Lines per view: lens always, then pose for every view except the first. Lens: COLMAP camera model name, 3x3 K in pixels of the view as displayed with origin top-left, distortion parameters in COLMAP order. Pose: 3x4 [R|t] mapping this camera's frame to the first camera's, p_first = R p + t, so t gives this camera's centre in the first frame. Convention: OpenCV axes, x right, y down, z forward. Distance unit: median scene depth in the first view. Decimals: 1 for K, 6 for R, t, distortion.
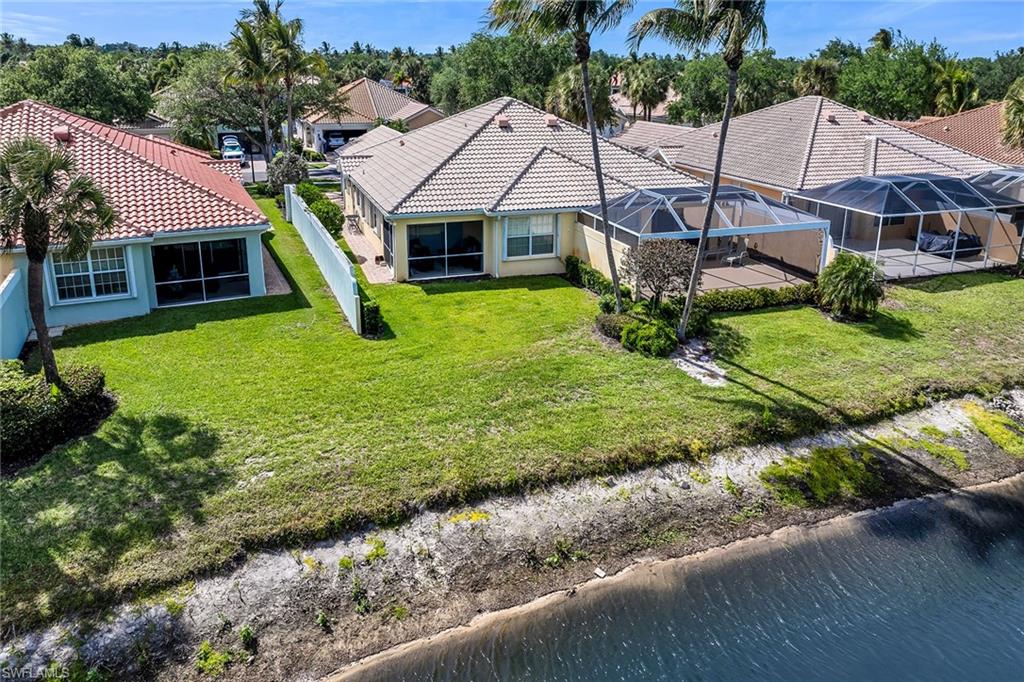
lens RADIAL K [[744.6, 0, 512.0], [0, 744.6, 341.0], [0, 0, 1]] dist [-0.001406, -0.005117]
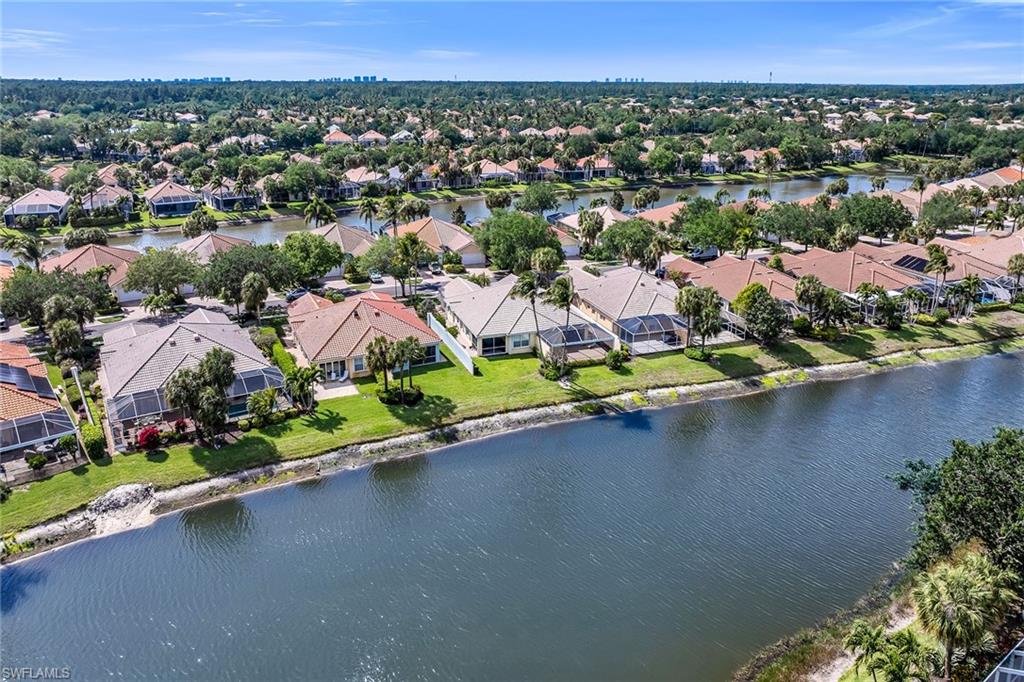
lens RADIAL K [[744.6, 0, 512.0], [0, 744.6, 341.0], [0, 0, 1]] dist [-0.001406, -0.005117]
pose [[0.999955, -0.004759, -0.008256, 0.017195], [0.004618, 0.999843, -0.017106, -0.117225], [0.008337, 0.017067, 0.999820, -2.780977]]
